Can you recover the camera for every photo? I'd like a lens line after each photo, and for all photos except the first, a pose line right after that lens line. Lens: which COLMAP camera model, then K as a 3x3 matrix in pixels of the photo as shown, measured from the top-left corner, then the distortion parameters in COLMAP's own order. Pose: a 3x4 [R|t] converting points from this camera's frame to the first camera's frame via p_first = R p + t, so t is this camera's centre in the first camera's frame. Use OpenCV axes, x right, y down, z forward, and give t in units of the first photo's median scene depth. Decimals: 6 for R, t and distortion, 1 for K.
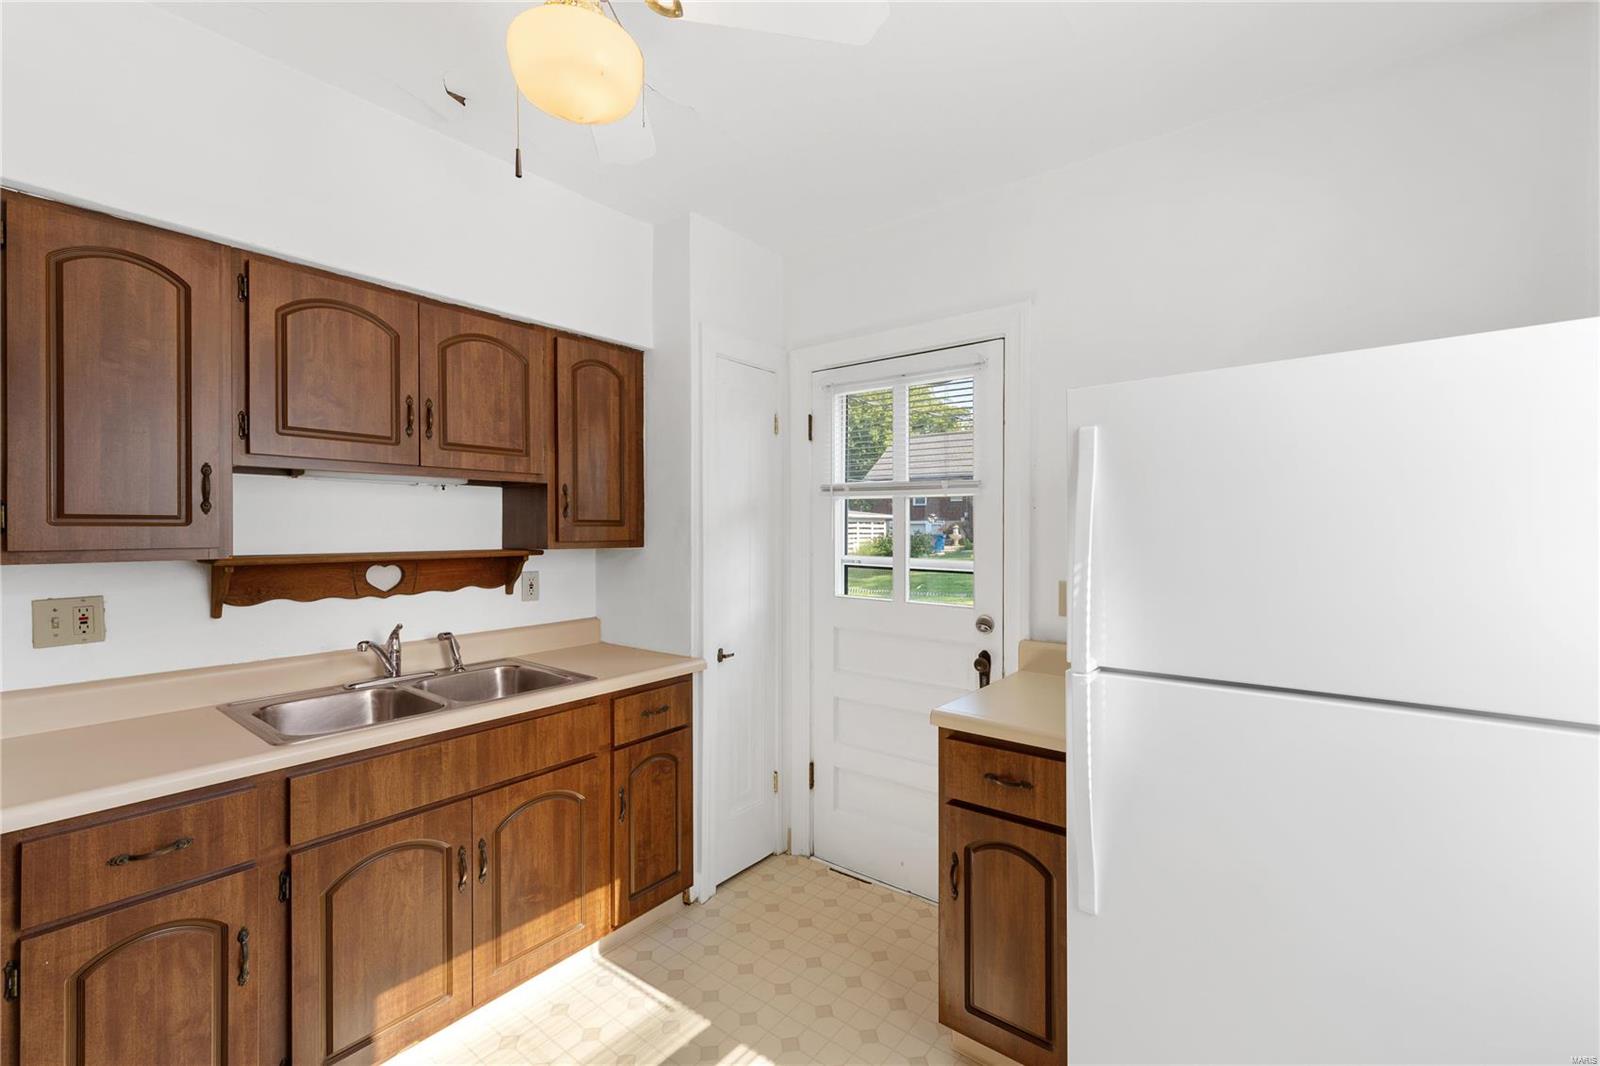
lens RADIAL K [[655.6, 0, 803.2], [0, 655.6, 527.7], [0, 0, 1]] dist [-0.000384, -0.000020]
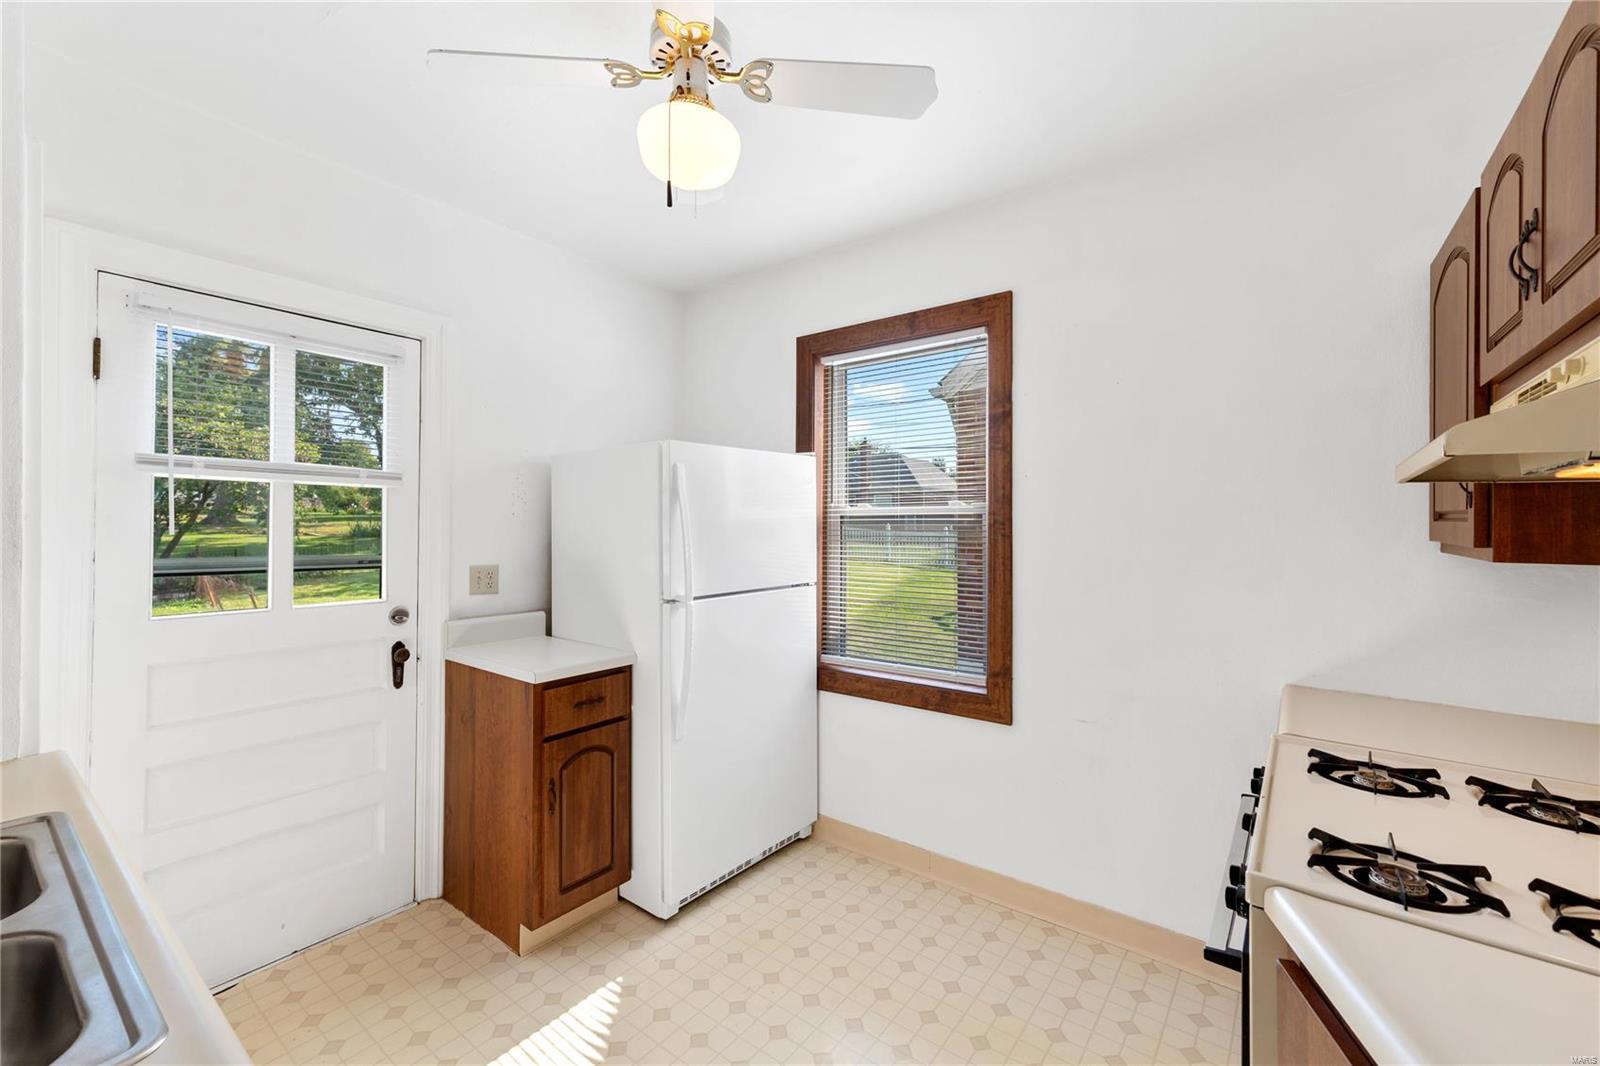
lens RADIAL K [[665.6, 0, 793.1], [0, 665.6, 523.2], [0, 0, 1]] dist [0.024097, -0.000001]
pose [[0.011150, -0.005673, 0.999922, -1.050015], [-0.004367, 0.999974, 0.005722, -0.004398], [-0.999928, -0.004431, 0.011125, 0.523680]]
